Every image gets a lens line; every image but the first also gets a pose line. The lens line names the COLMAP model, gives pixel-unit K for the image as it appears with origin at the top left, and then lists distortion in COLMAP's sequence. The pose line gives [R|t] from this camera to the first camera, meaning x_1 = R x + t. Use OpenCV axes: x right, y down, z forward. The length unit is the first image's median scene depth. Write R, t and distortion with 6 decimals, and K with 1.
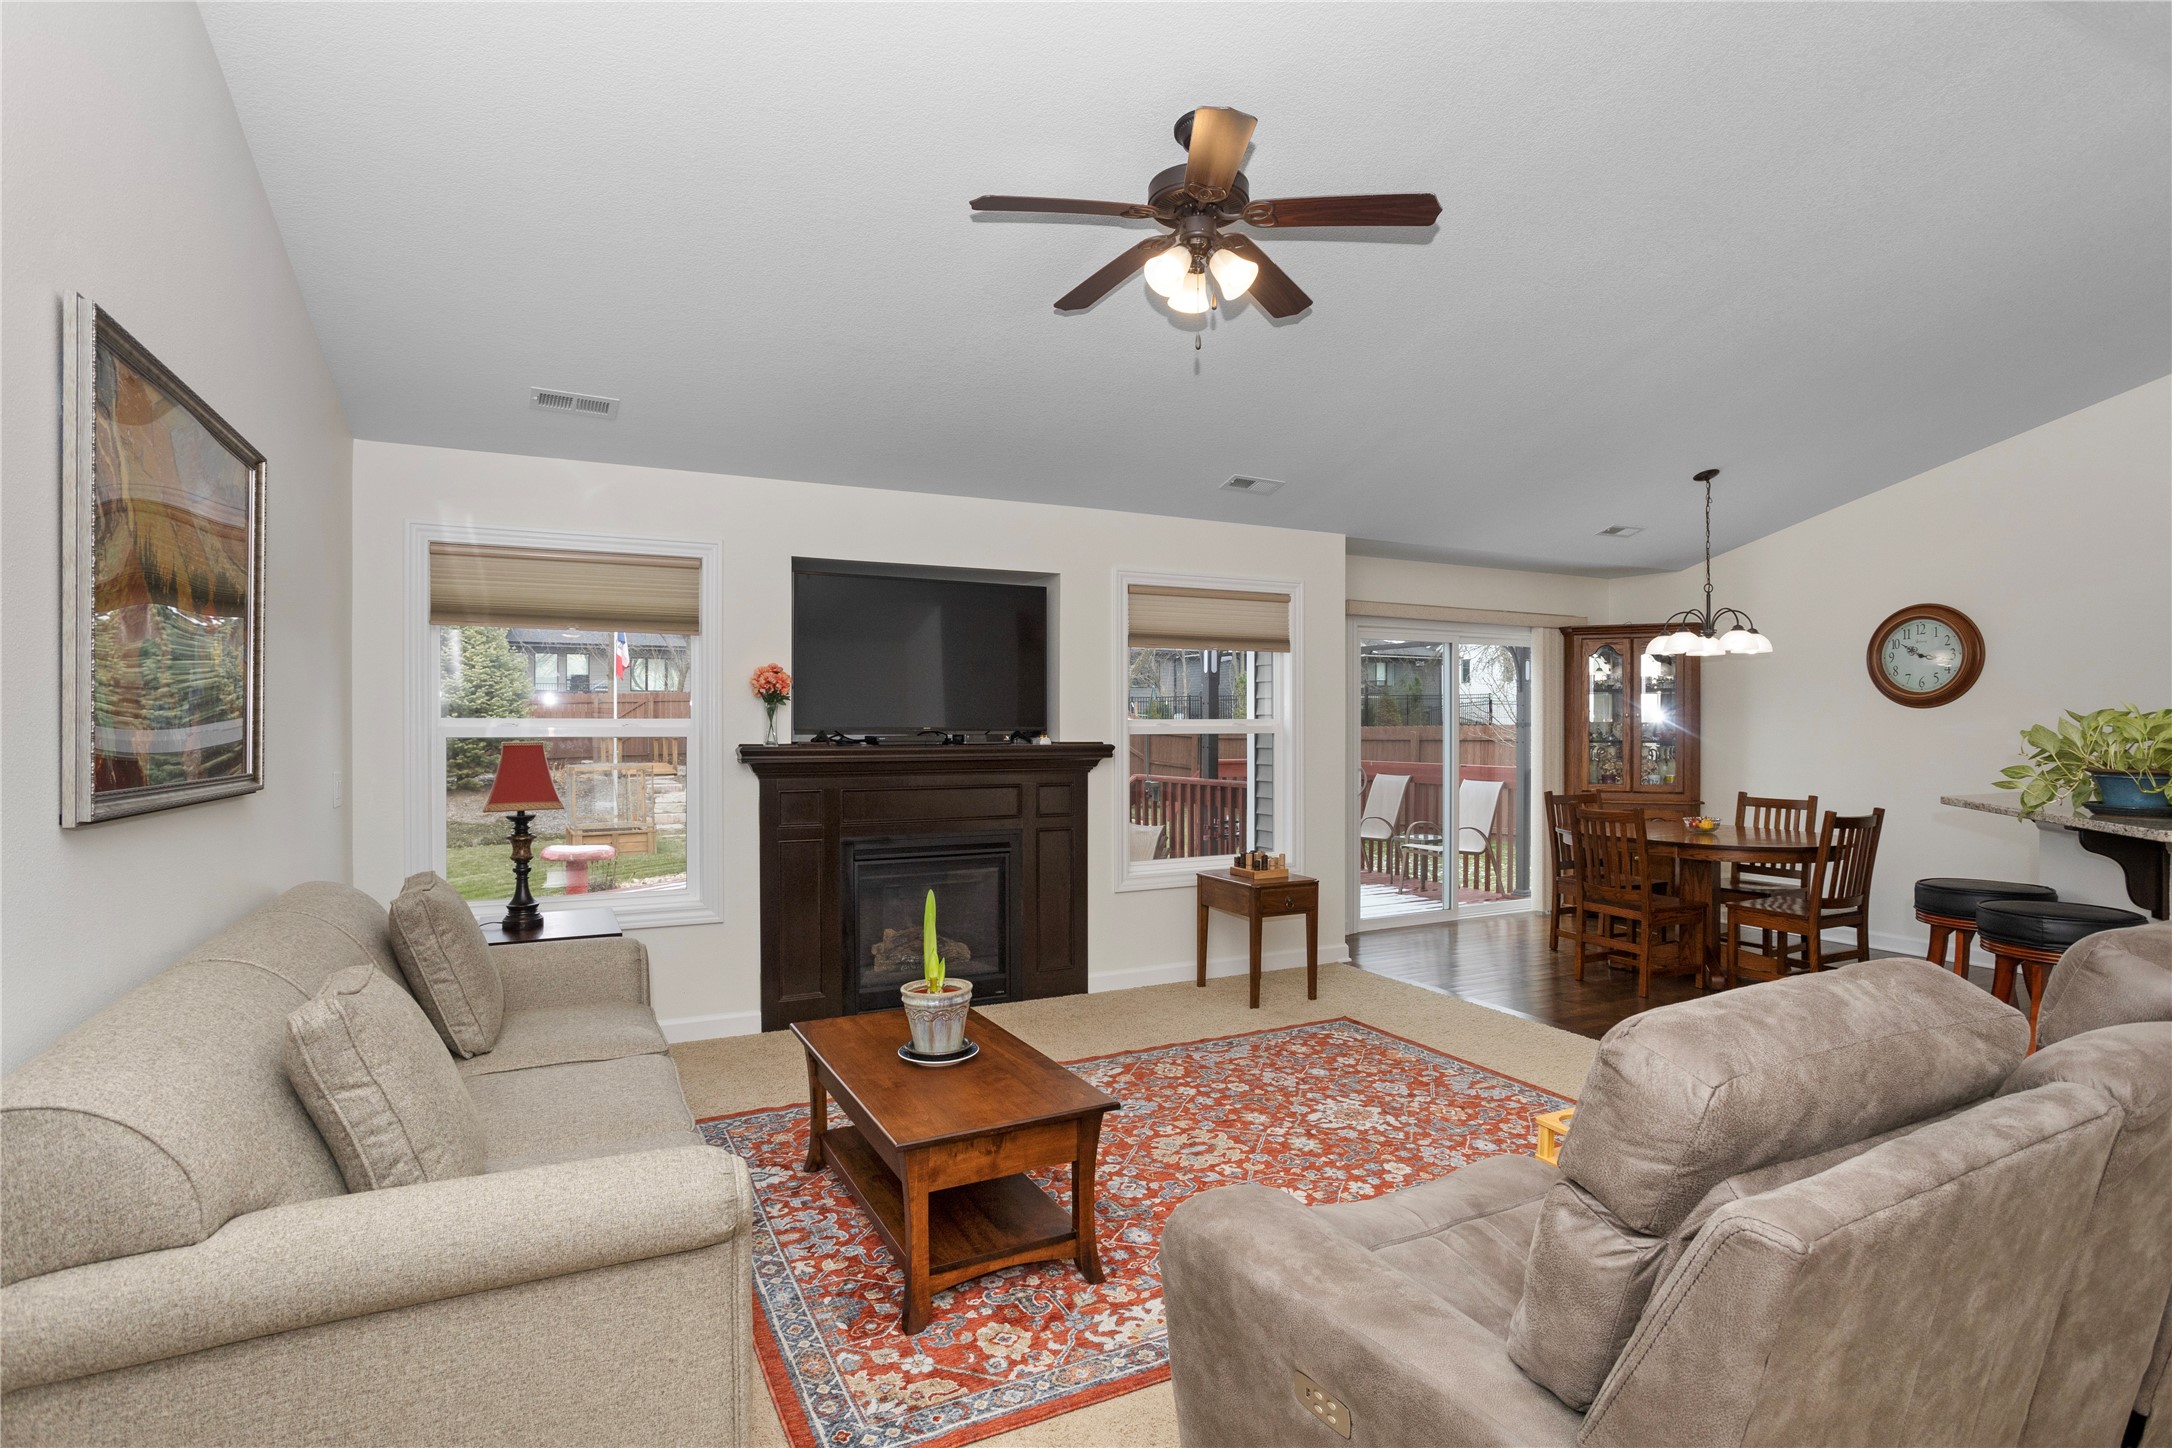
lens RADIAL K [[1089.5, 0, 1085.1], [0, 1089.5, 721.2], [0, 0, 1]] dist [-0.047586, 0.028694]
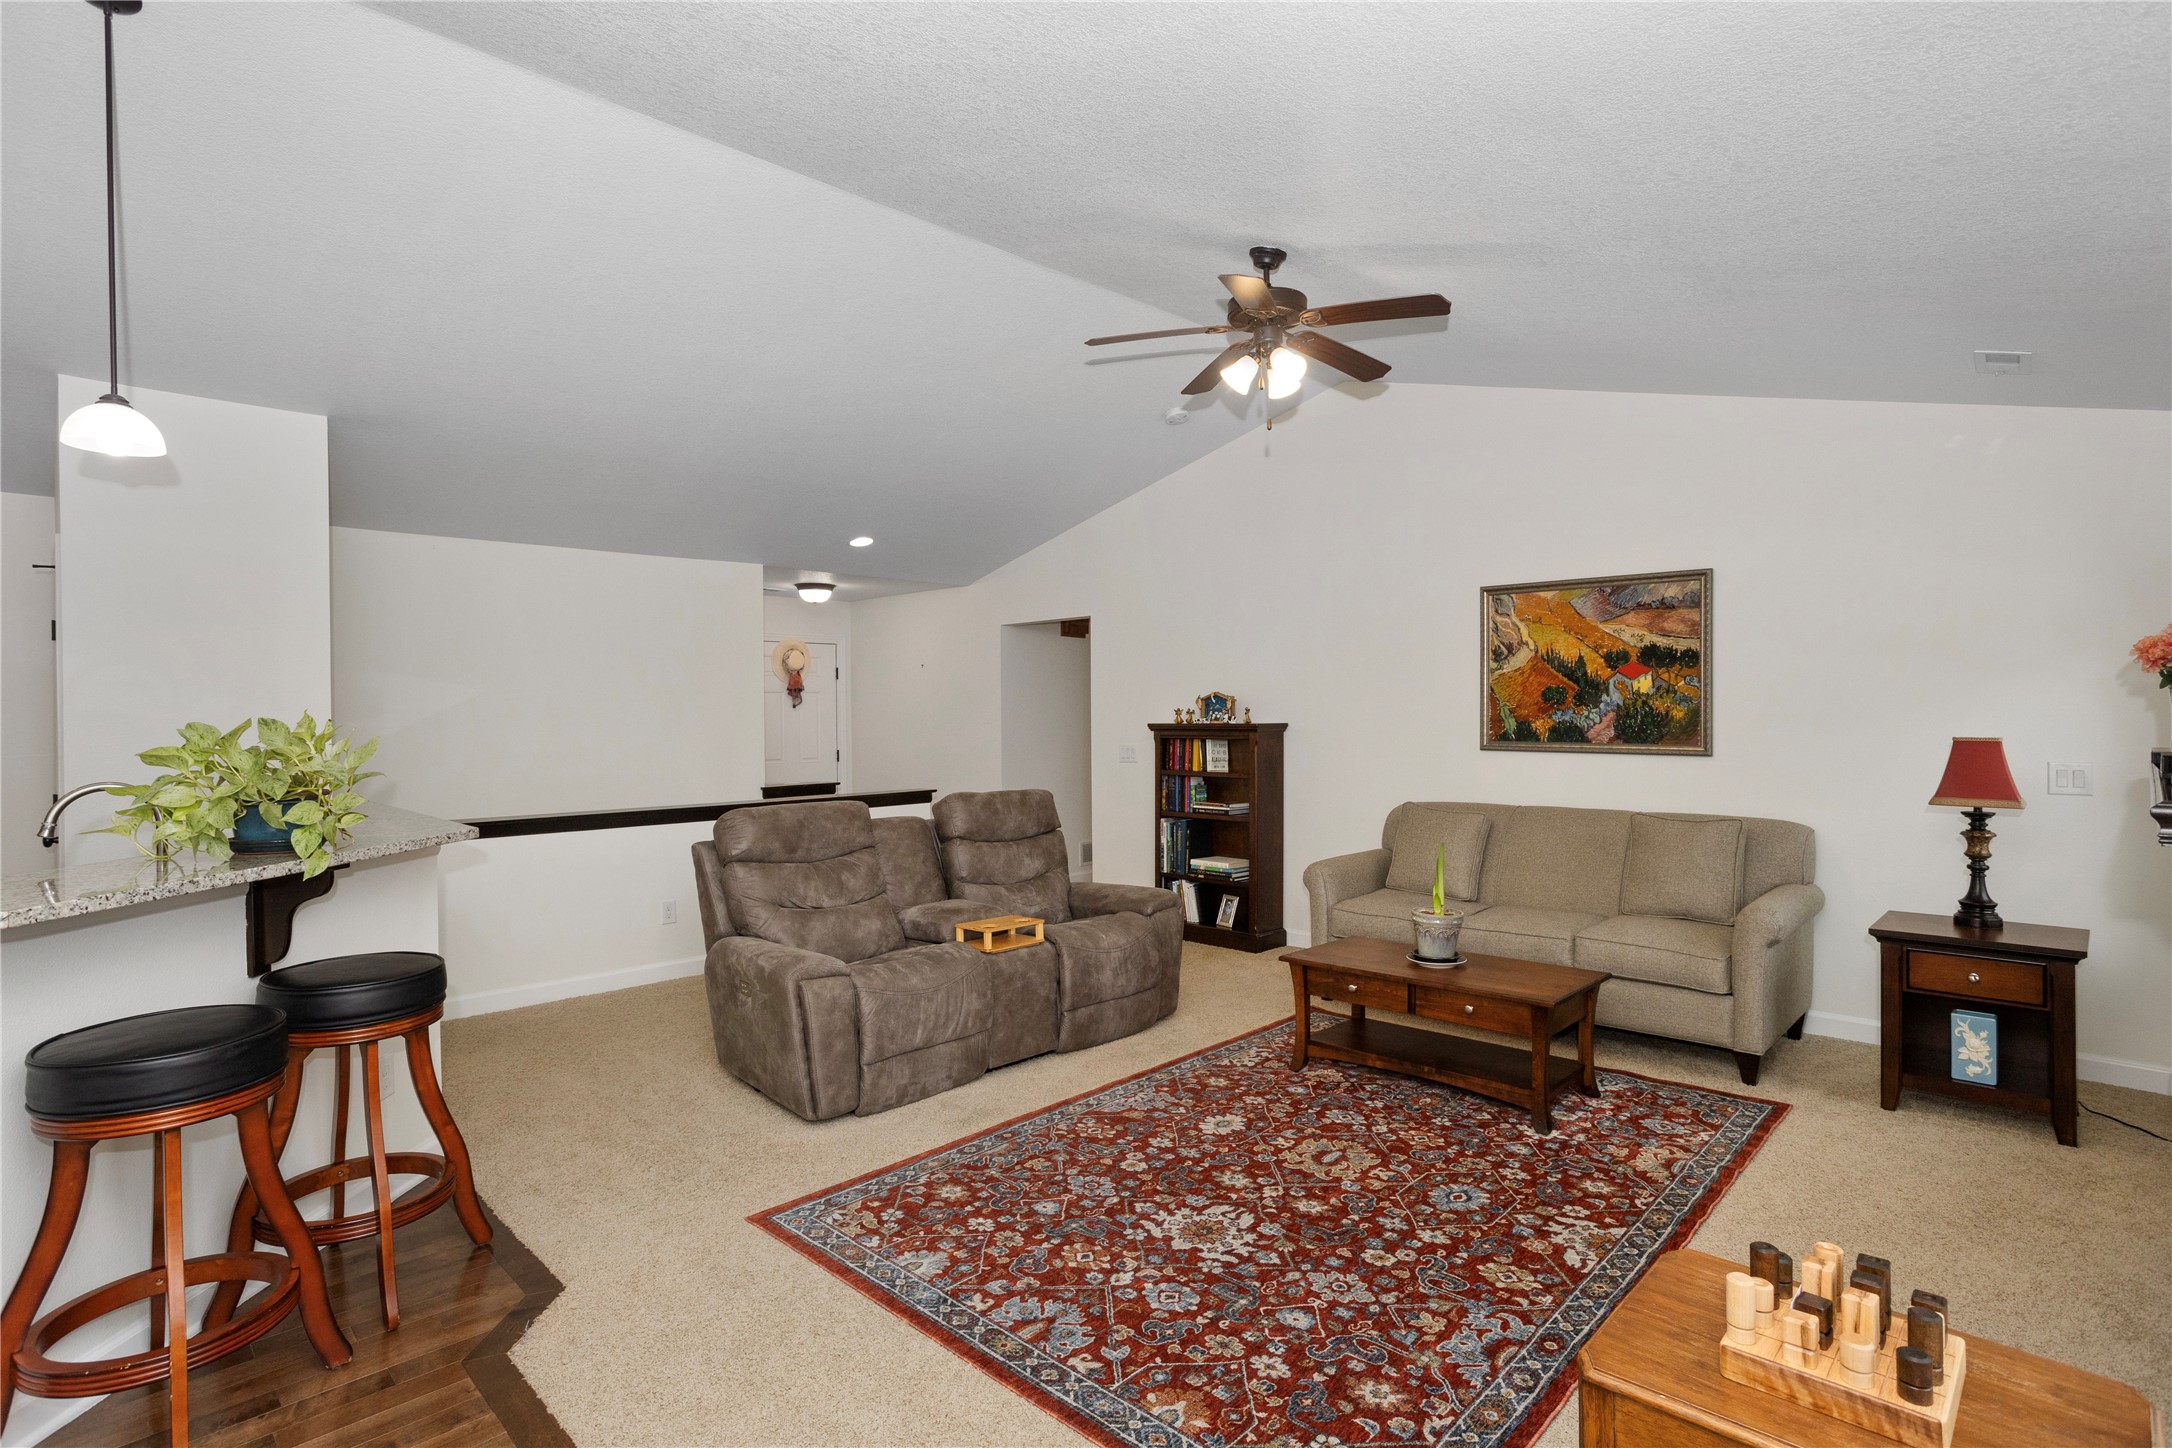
lens RADIAL K [[1089.5, 0, 1120.2], [0, 1089.5, 723.1], [0, 0, 1]] dist [-0.047586, 0.028694]
pose [[-0.938228, 0.009819, -0.345879, 0.538680], [0.008684, 0.999951, 0.004833, -0.005092], [0.345909, 0.001531, -0.938267, 1.617506]]
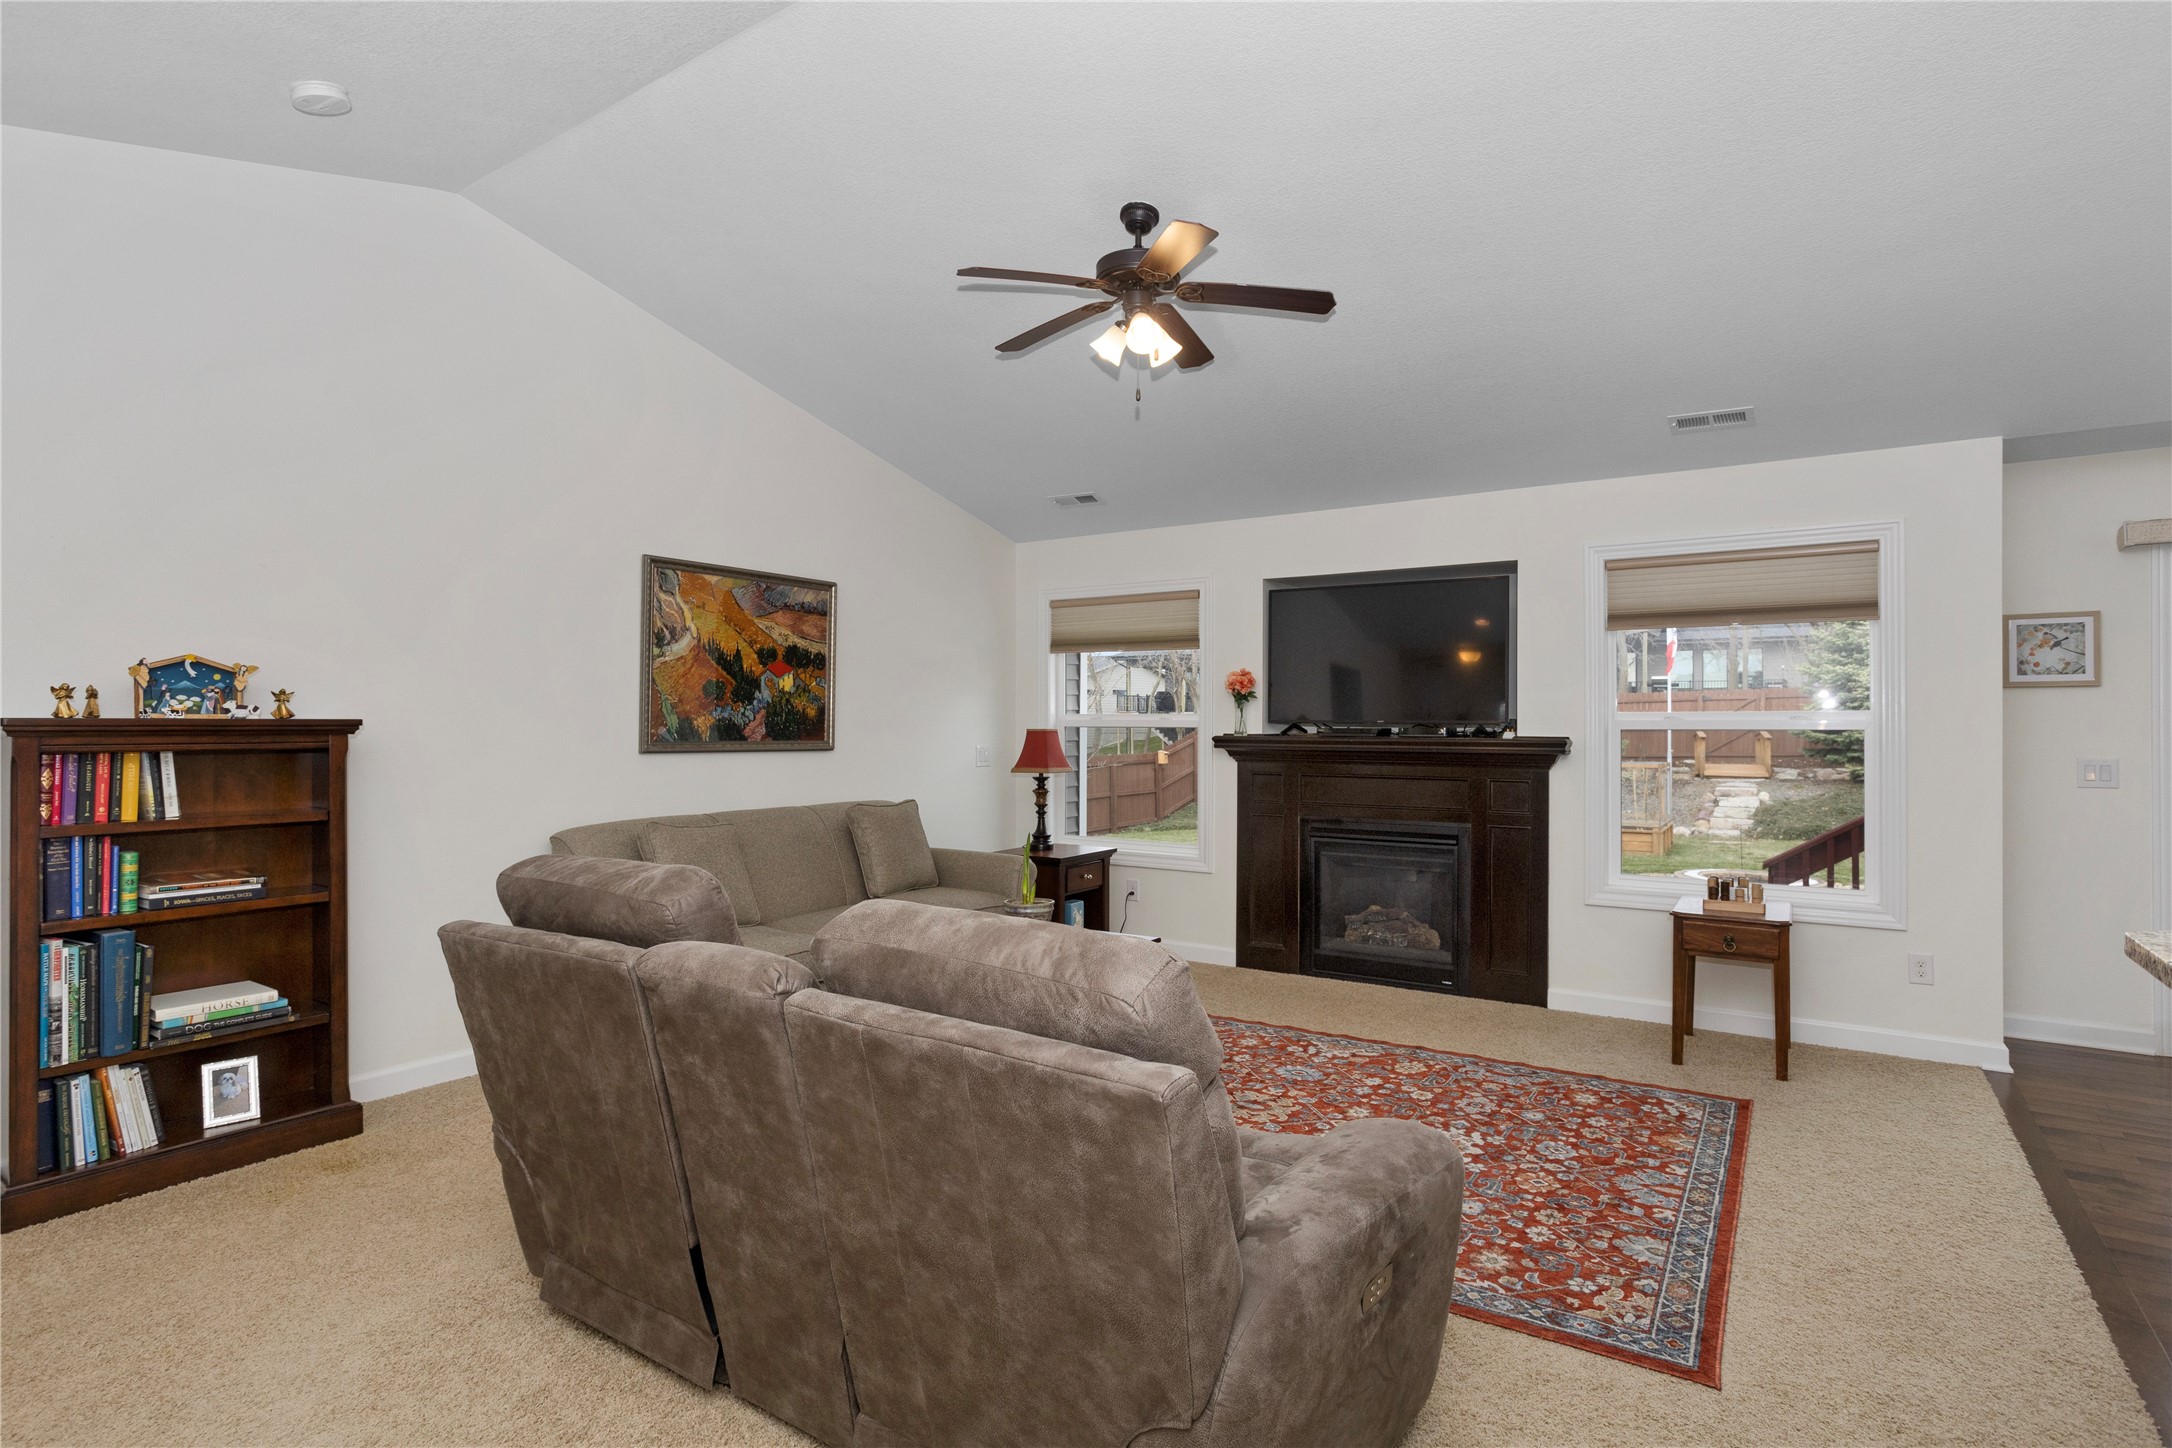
lens RADIAL K [[1089.5, 0, 1060.4], [0, 1089.5, 713.6], [0, 0, 1]] dist [-0.047586, 0.028694]
pose [[0.484224, -0.004836, -0.874931, 0.841346], [0.000689, 0.999987, -0.005146, 0.005384], [0.874944, 0.001889, 0.484221, 0.264746]]
